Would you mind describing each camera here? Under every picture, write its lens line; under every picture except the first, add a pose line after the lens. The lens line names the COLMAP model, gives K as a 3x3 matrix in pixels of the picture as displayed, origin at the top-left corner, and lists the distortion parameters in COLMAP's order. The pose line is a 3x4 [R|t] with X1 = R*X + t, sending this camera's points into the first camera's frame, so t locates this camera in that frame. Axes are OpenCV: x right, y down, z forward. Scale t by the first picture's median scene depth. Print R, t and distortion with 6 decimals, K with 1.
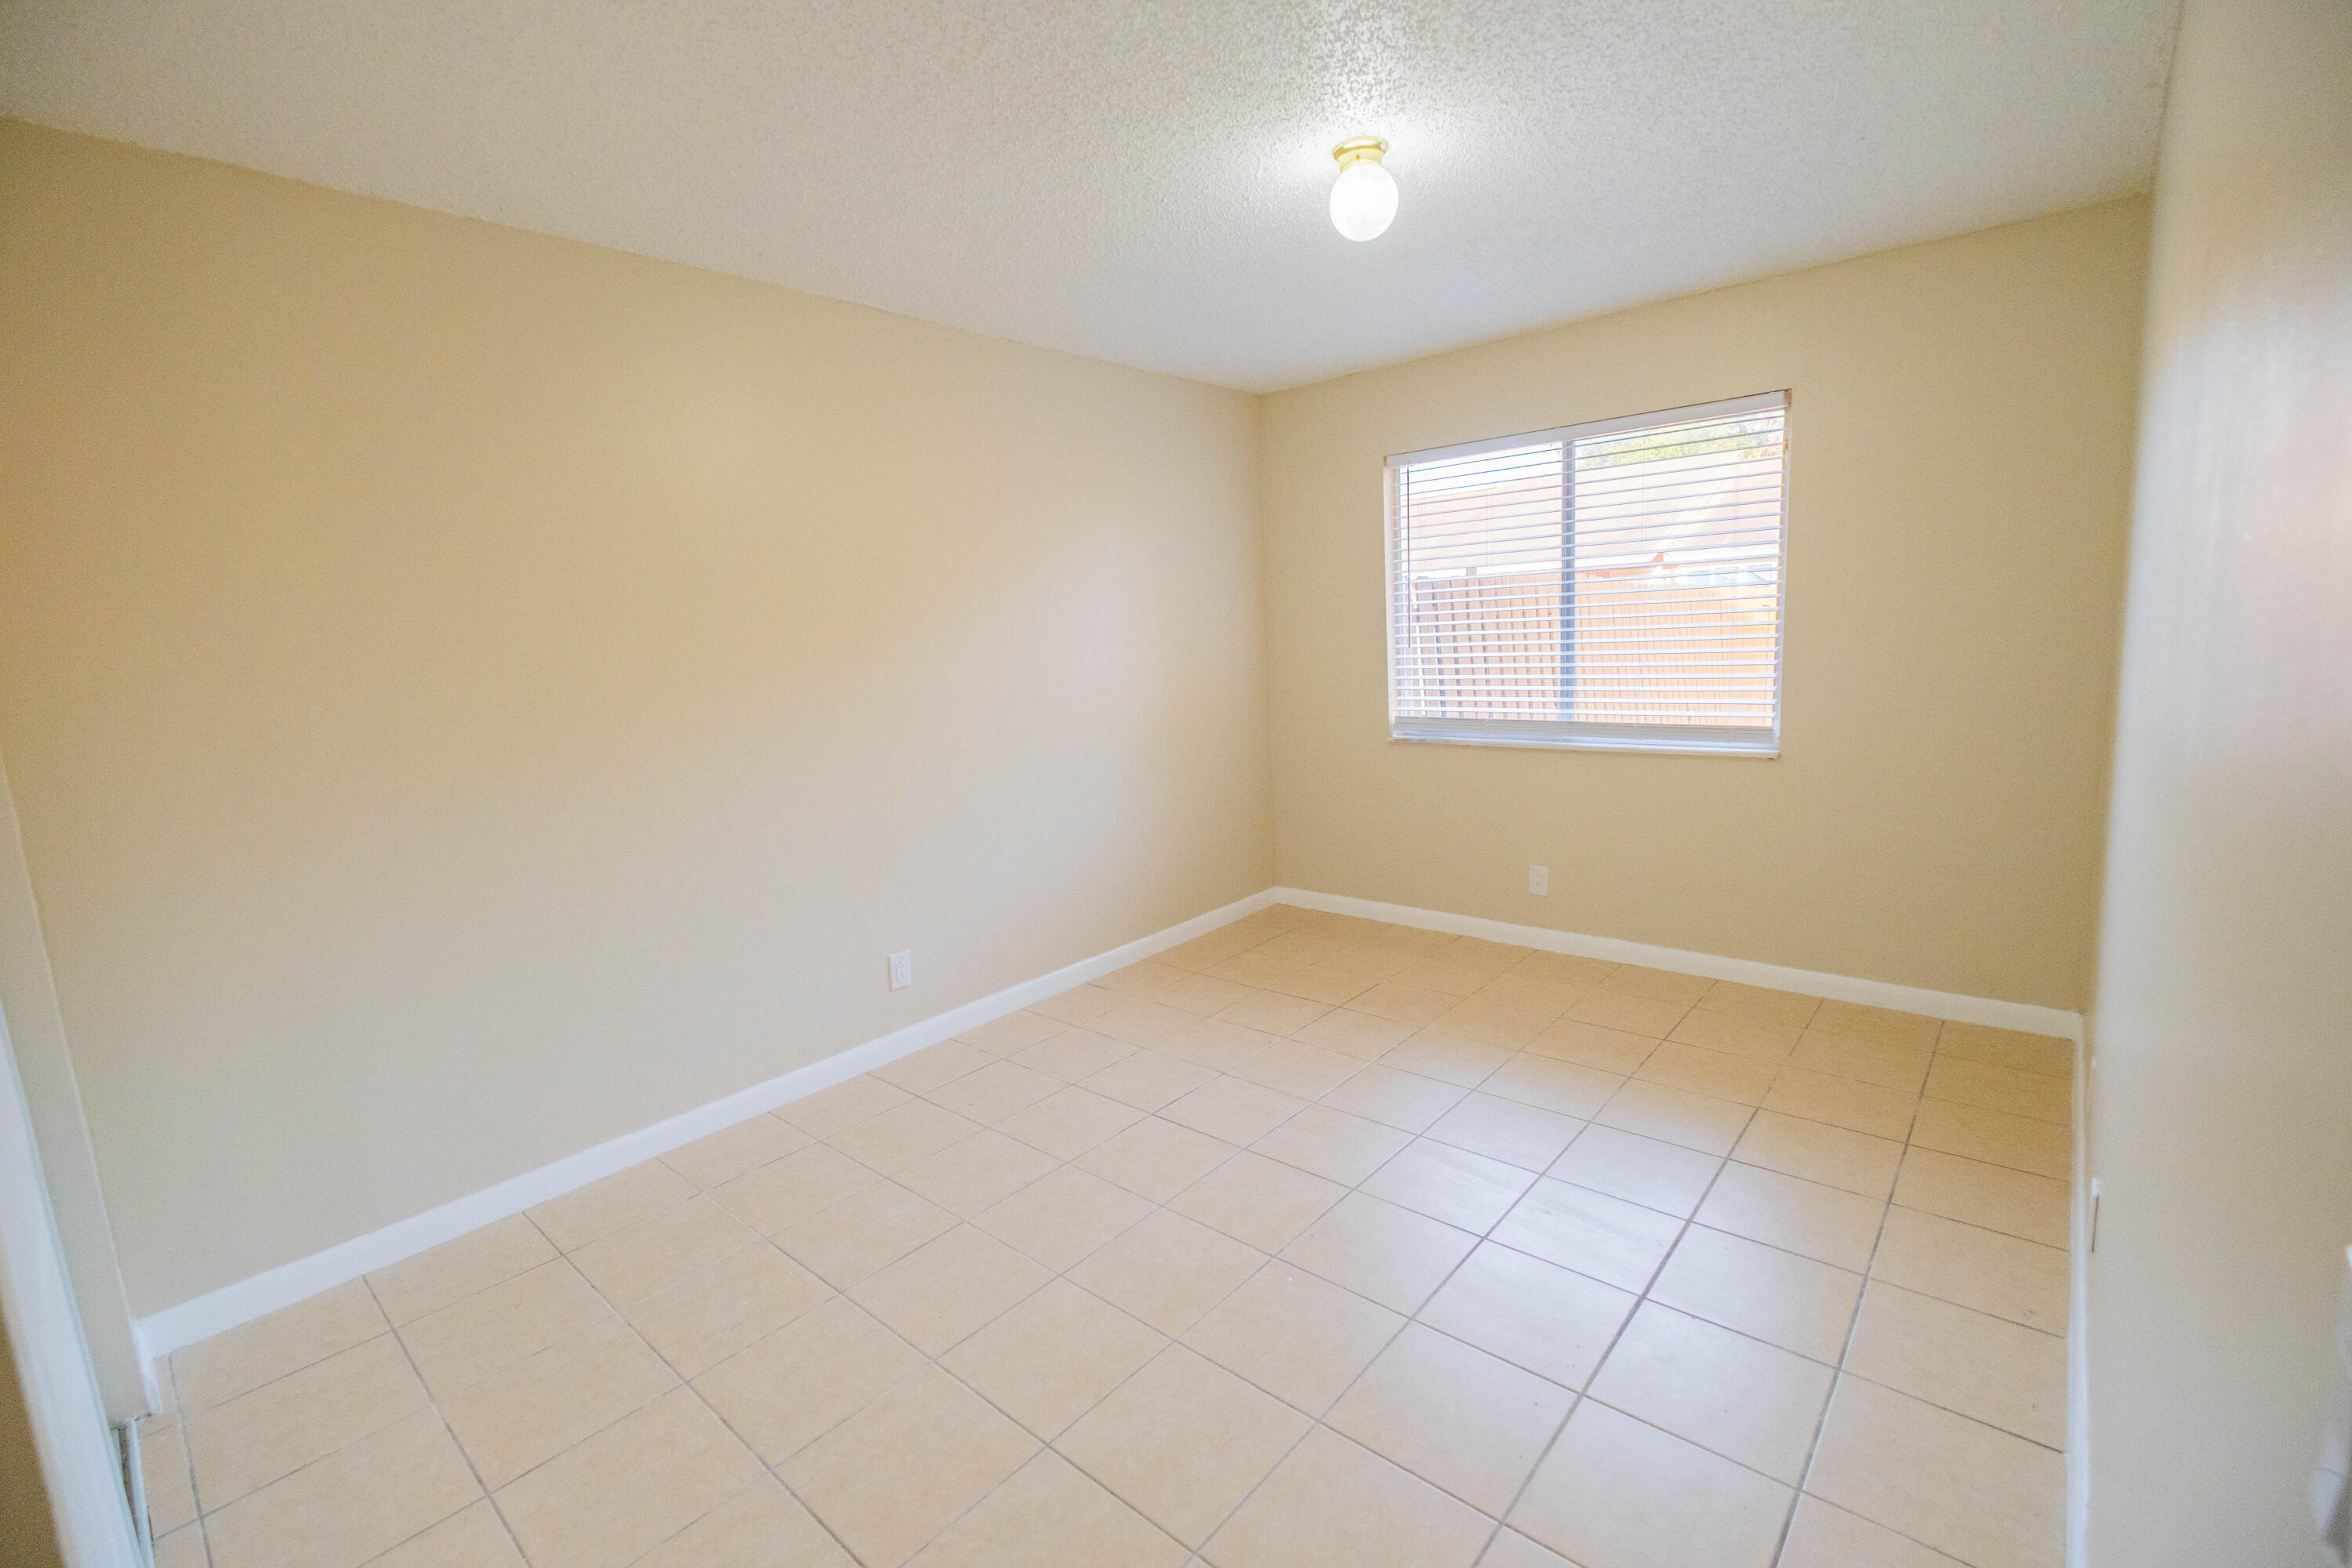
lens RADIAL K [[1045.0, 0, 1180.6], [0, 1045.0, 775.5], [0, 0, 1]] dist [0.000980, 0.000308]
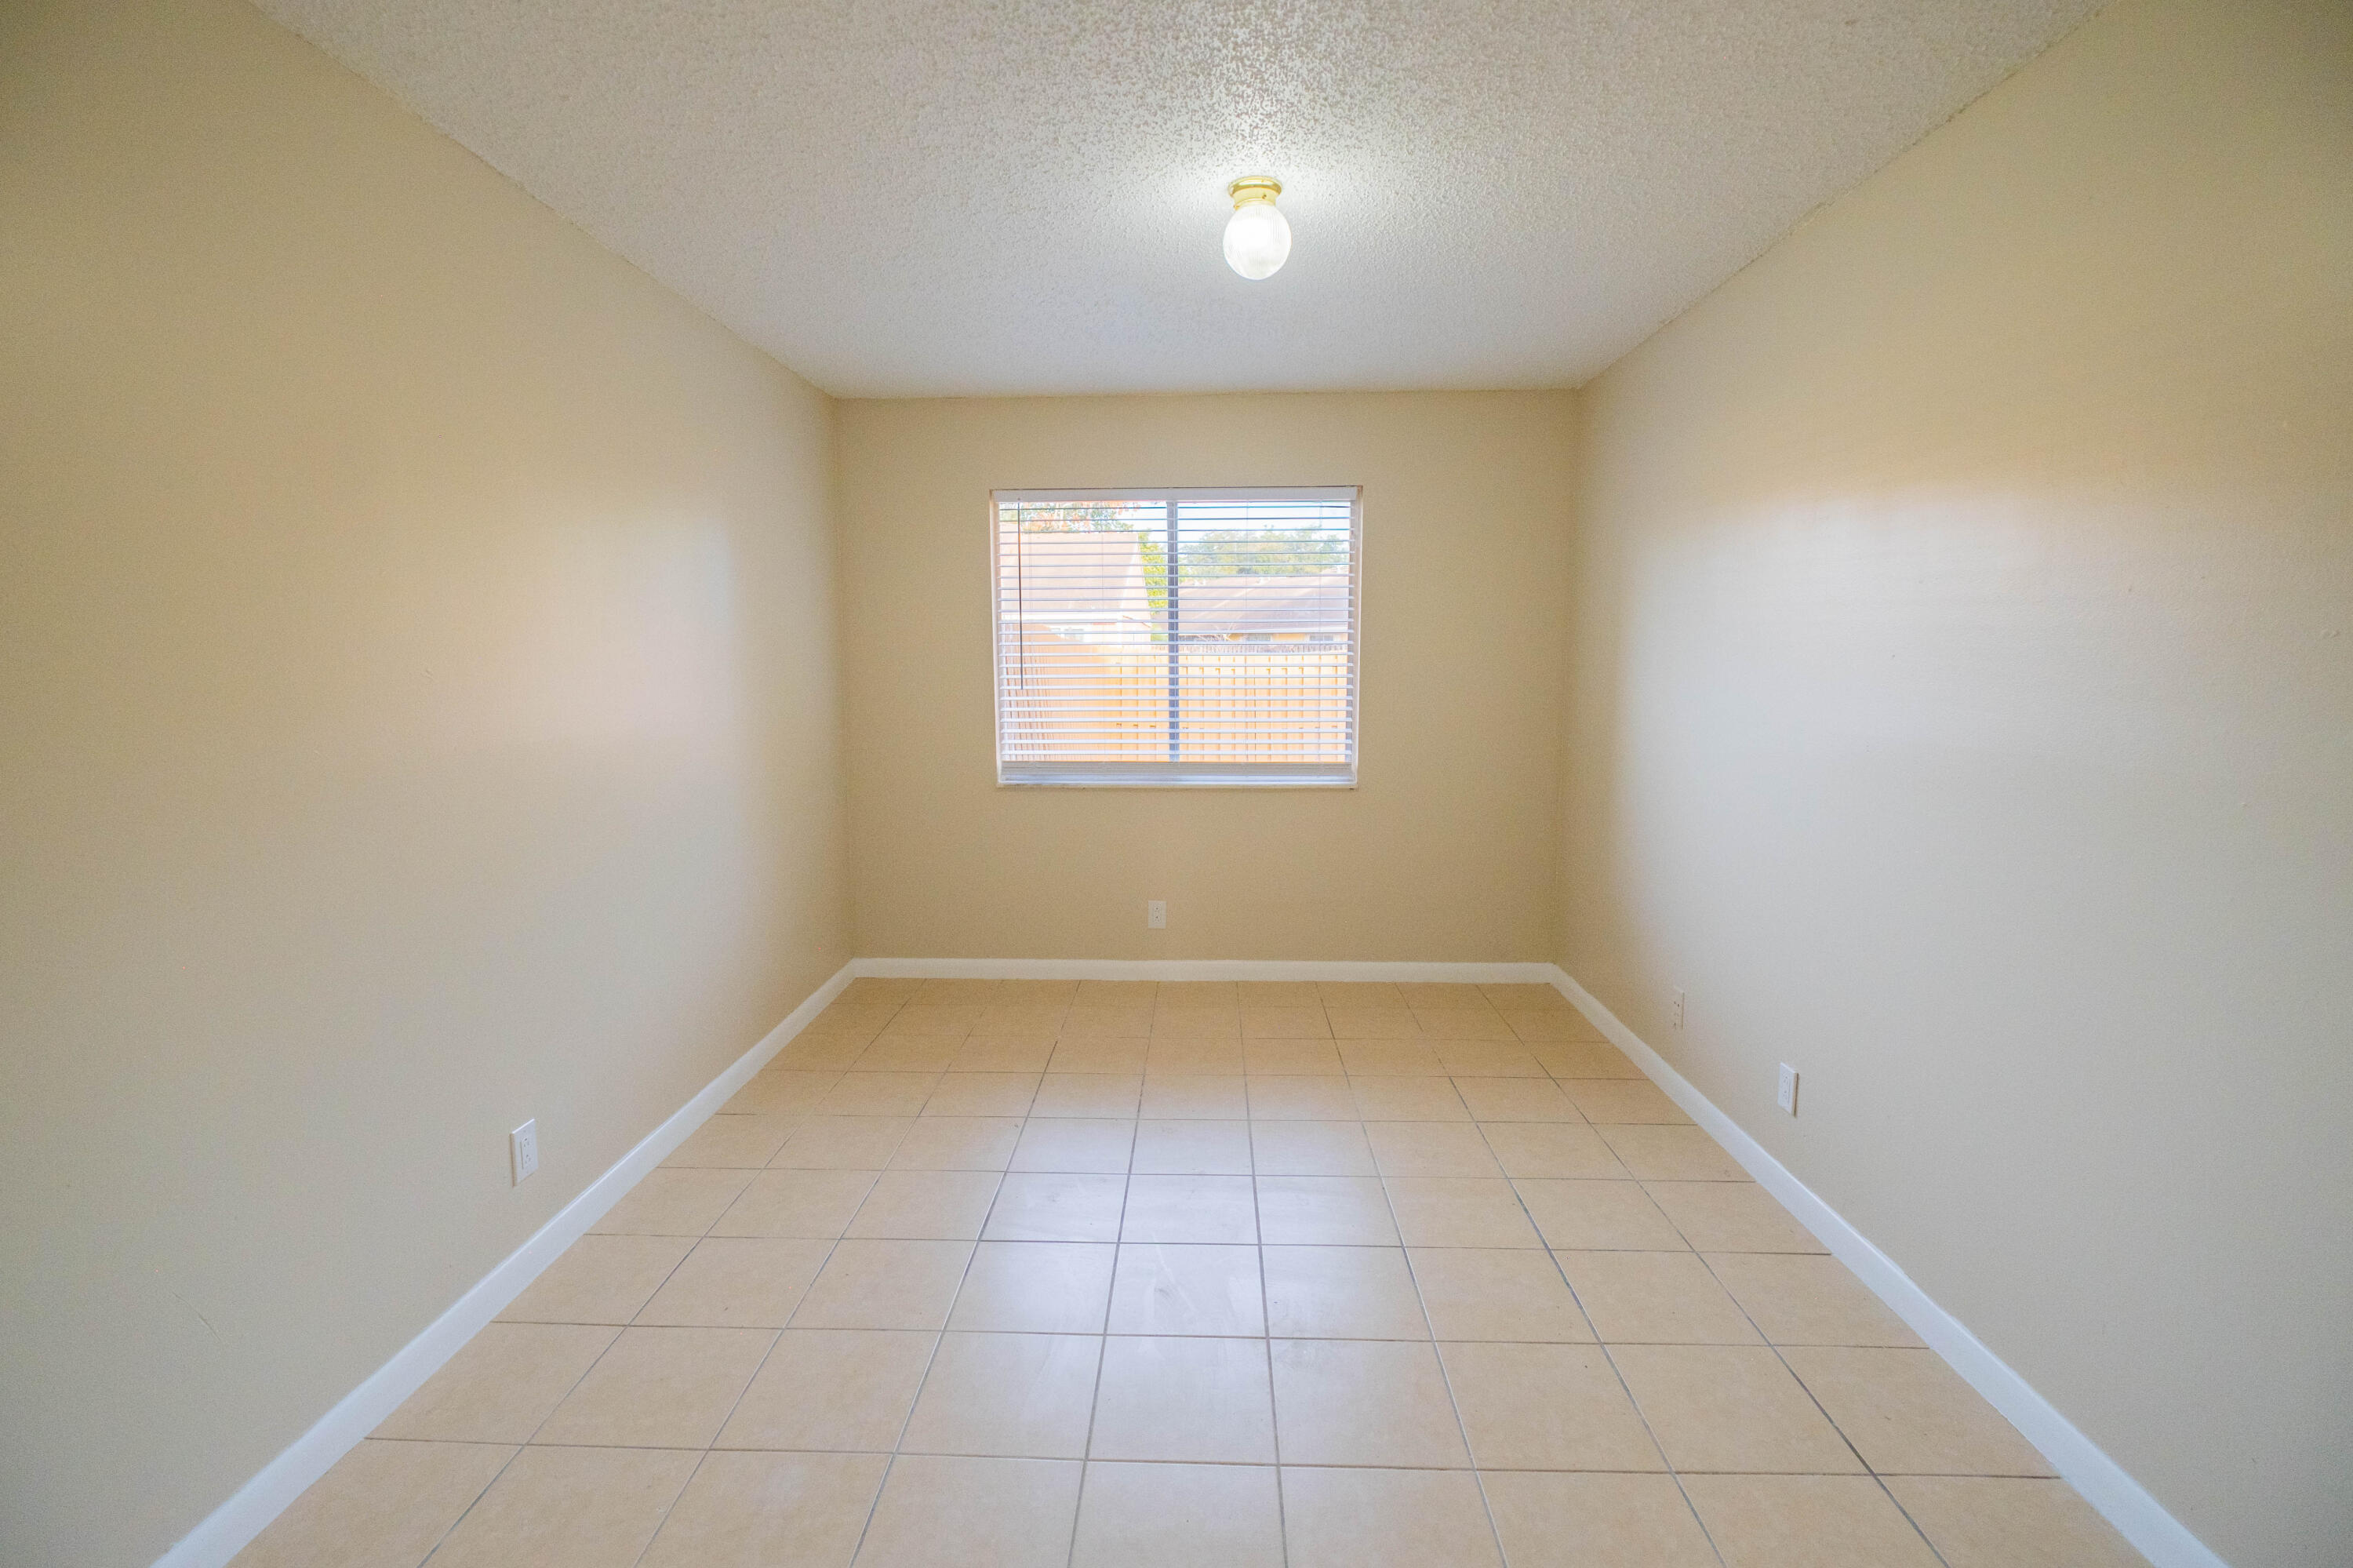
lens RADIAL K [[1045.5, 0, 1181.1], [0, 1045.5, 775.5], [0, 0, 1]] dist [0.000980, 0.000308]
pose [[0.767686, -0.025423, 0.640321, -0.309243], [0.056238, 0.998030, -0.027799, -0.007990], [-0.638353, 0.057351, 0.767604, 0.178082]]
